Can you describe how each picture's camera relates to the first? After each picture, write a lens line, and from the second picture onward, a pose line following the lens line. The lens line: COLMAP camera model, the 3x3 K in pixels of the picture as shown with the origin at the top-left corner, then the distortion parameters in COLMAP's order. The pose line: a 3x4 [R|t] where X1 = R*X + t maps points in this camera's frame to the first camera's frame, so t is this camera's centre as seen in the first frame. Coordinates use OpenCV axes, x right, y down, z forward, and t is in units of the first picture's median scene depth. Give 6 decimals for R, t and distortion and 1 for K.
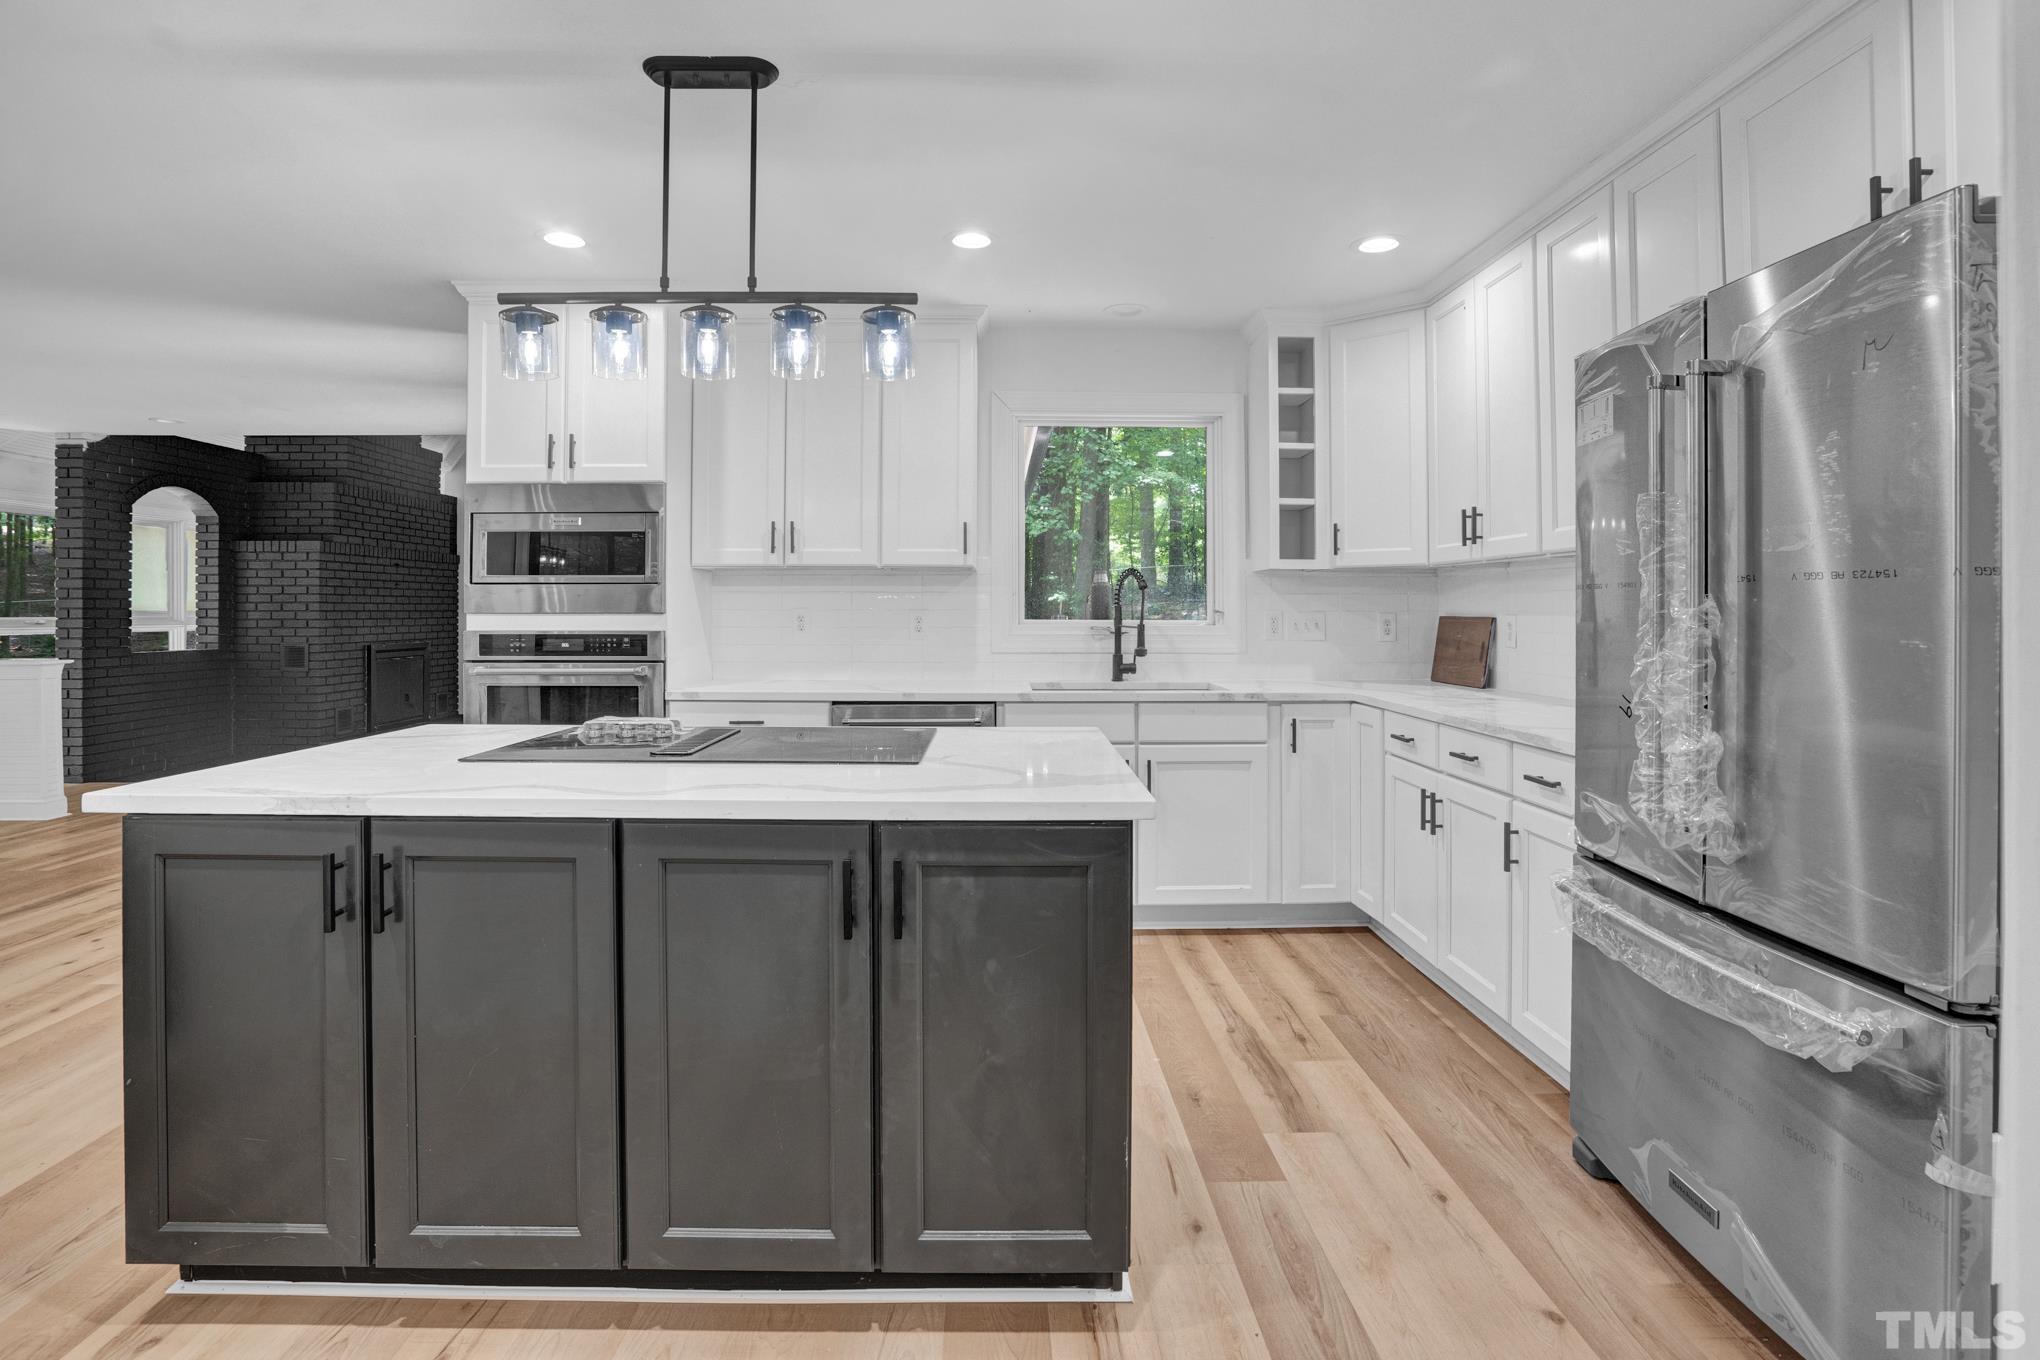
lens RADIAL K [[1004.0, 0, 1011.5], [0, 1004.0, 595.8], [0, 0, 1]] dist [-0.057655, 0.022250]
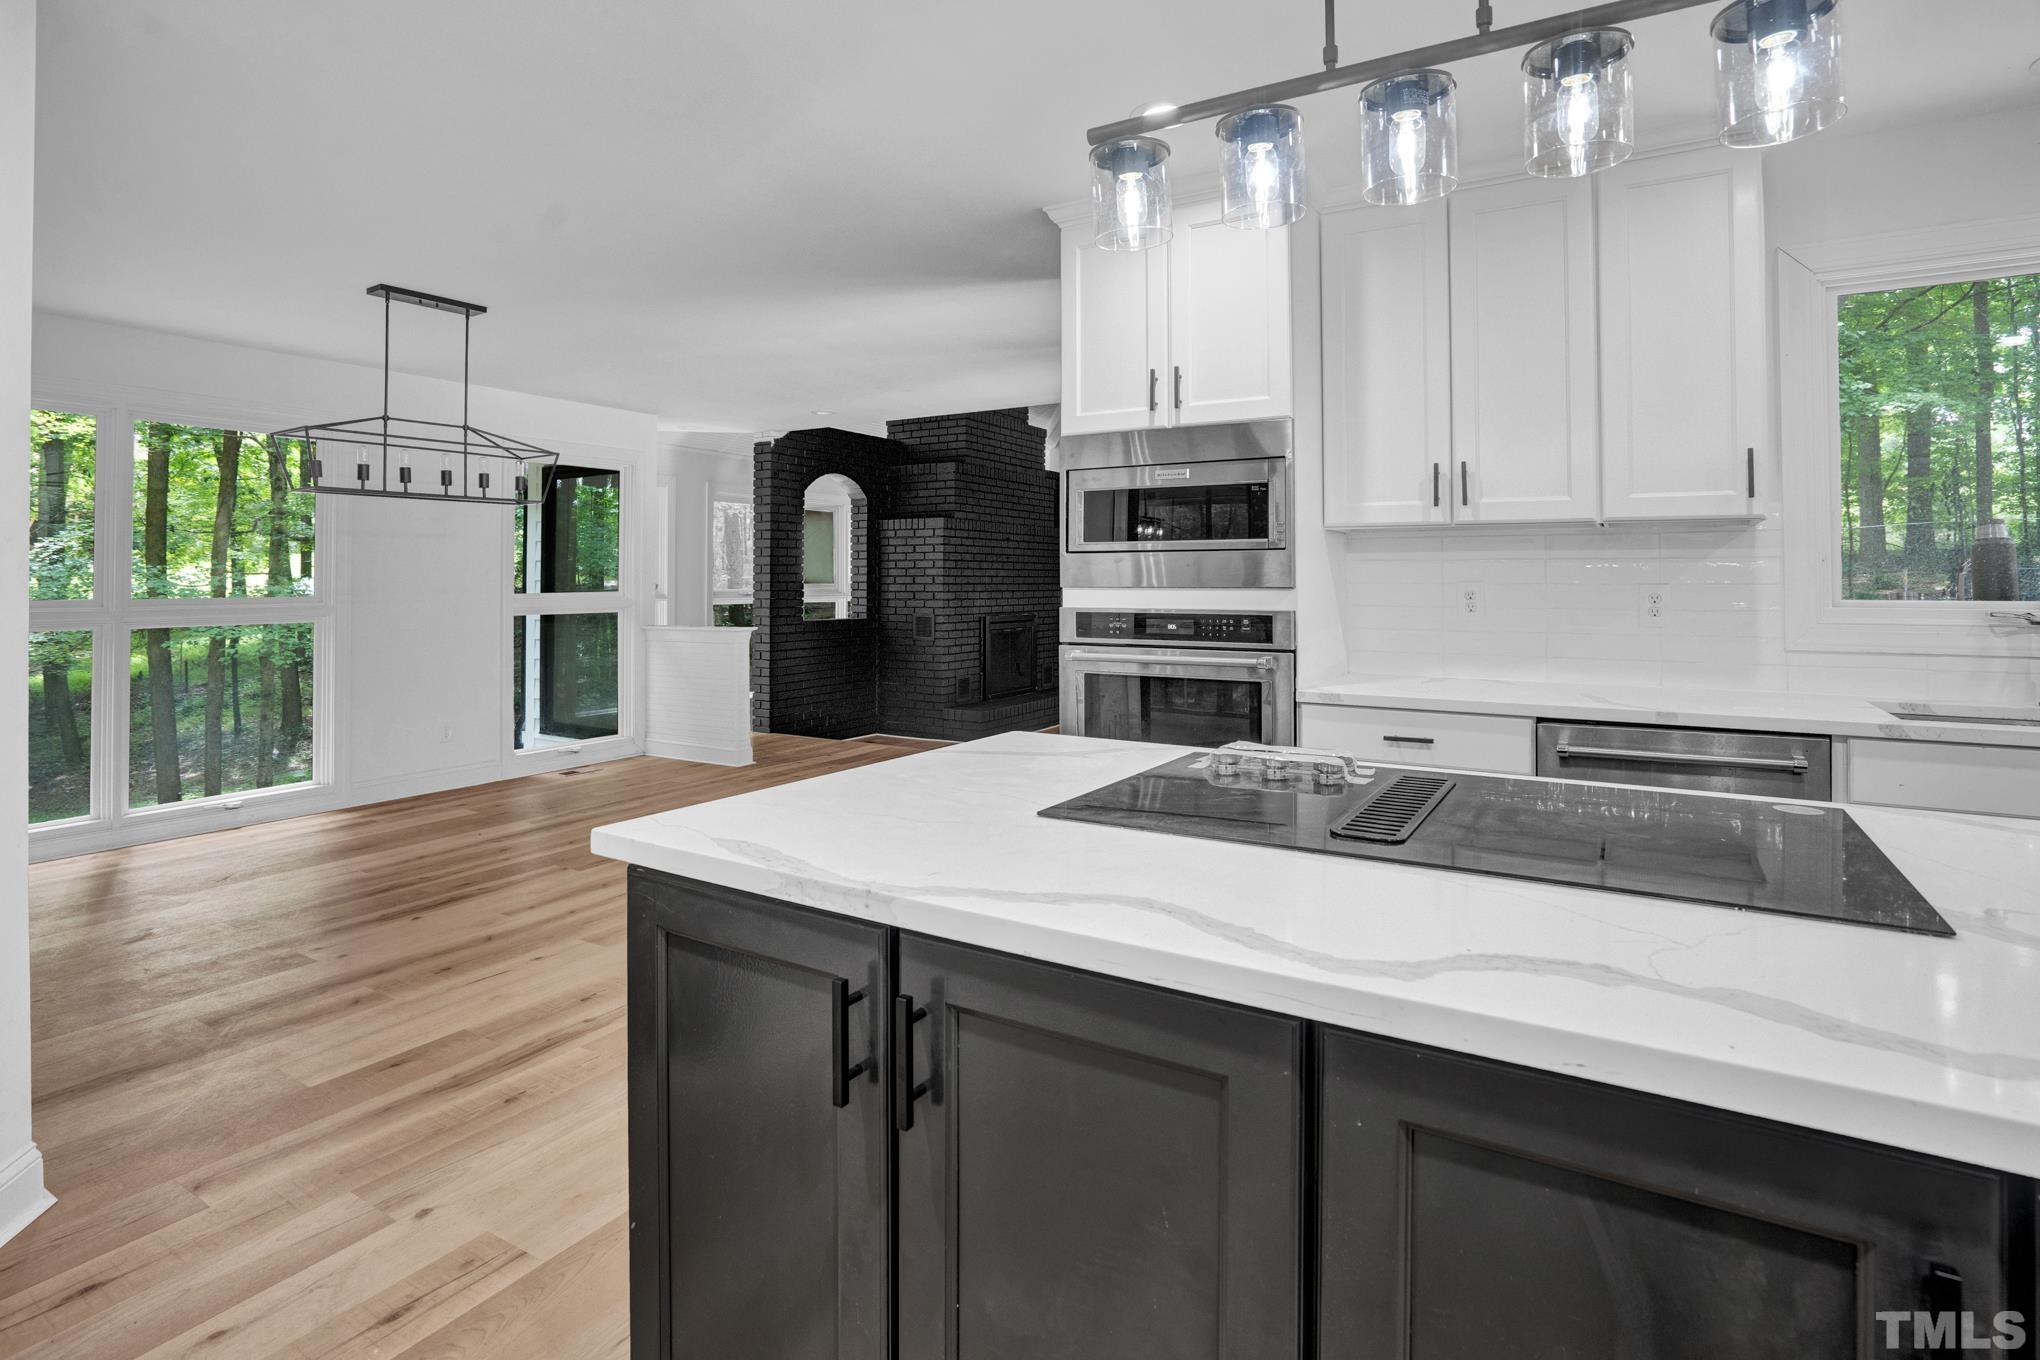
lens RADIAL K [[1004.0, 0, 1011.5], [0, 1004.0, 595.8], [0, 0, 1]] dist [-0.057655, 0.022250]
pose [[0.844562, 0.007606, -0.535404, -0.108765], [0.007211, 0.999647, 0.025576, 0.002038], [0.535410, -0.025461, 0.844208, 0.214008]]
